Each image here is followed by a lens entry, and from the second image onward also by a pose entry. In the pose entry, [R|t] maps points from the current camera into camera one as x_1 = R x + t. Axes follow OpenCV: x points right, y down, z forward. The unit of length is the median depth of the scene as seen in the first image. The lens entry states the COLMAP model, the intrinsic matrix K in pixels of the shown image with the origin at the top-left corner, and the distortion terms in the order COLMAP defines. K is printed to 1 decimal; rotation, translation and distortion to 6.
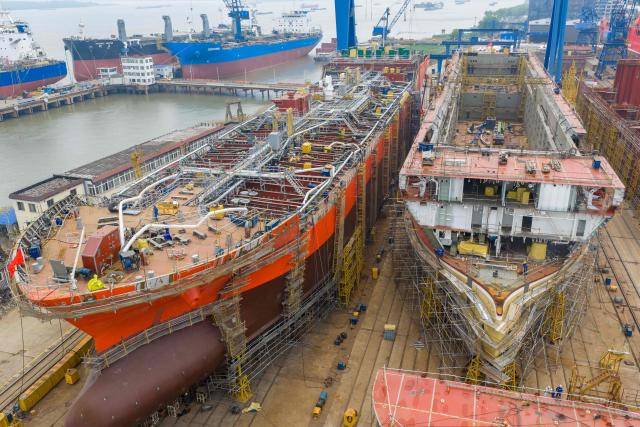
lens RADIAL K [[571.0, 0, 319.6], [0, 571.0, 227.3], [0, 0, 1]] dist [0.009587, -0.001925]
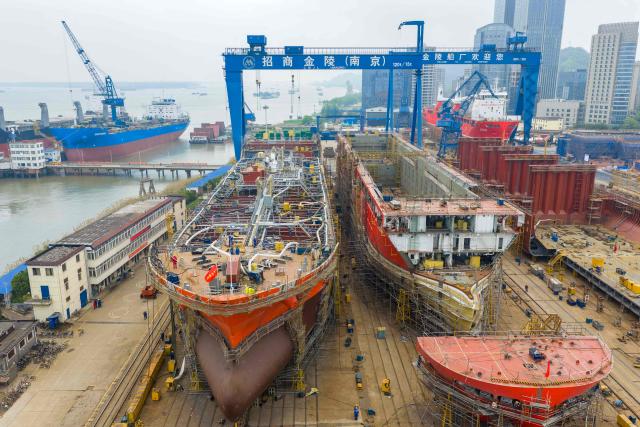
lens RADIAL K [[571.0, 0, 319.6], [0, 571.0, 227.3], [0, 0, 1]] dist [0.009587, -0.001925]
pose [[0.950876, -0.059773, 0.303746, -0.375777], [0.101098, 0.987344, -0.122192, 0.078616], [-0.292599, 0.146898, 0.944885, -0.251400]]
